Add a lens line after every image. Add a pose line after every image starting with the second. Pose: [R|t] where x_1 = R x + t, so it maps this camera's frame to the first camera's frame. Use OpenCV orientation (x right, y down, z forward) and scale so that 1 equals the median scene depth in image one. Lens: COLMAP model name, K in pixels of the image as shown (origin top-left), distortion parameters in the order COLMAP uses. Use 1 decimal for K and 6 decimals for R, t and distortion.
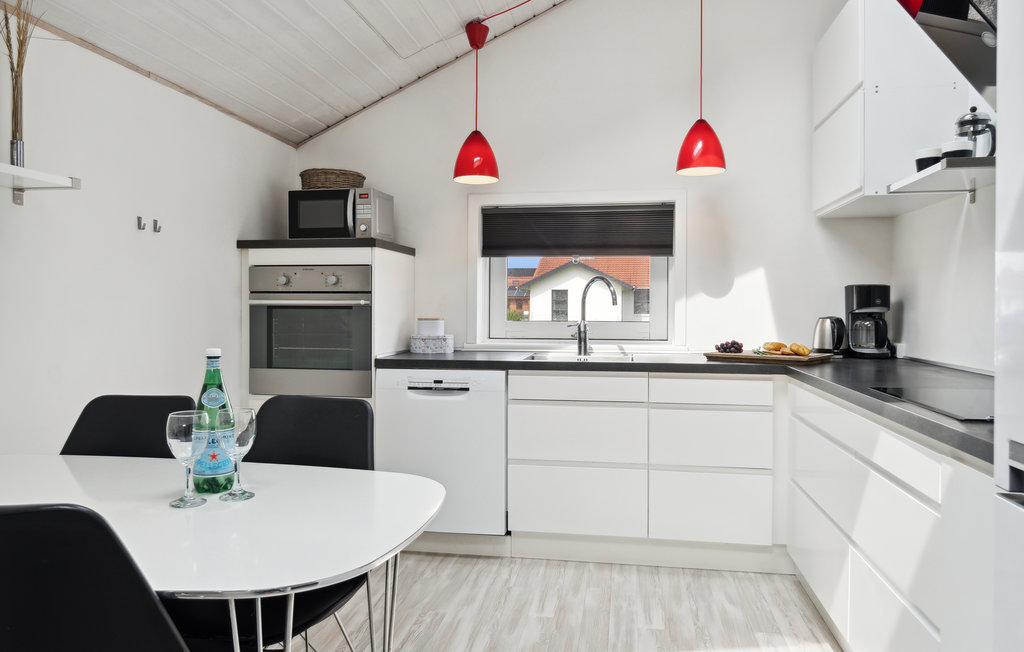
lens RADIAL K [[727.1, 0, 515.0], [0, 727.1, 320.5], [0, 0, 1]] dist [-0.003668, 0.002052]
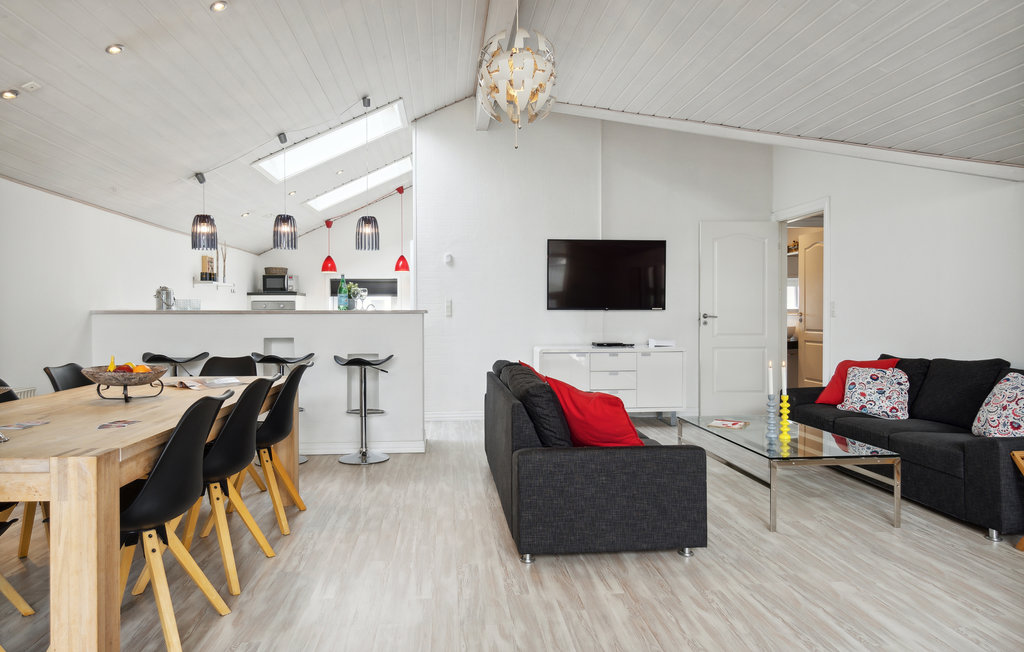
lens RADIAL K [[655.7, 0, 499.8], [0, 655.7, 323.1], [0, 0, 1]] dist [-0.016101, -0.000043]
pose [[0.970389, -0.013024, 0.241196, -0.024324], [0.016182, 0.999807, -0.011116, 0.059247], [-0.241004, 0.014690, 0.970413, -1.802472]]
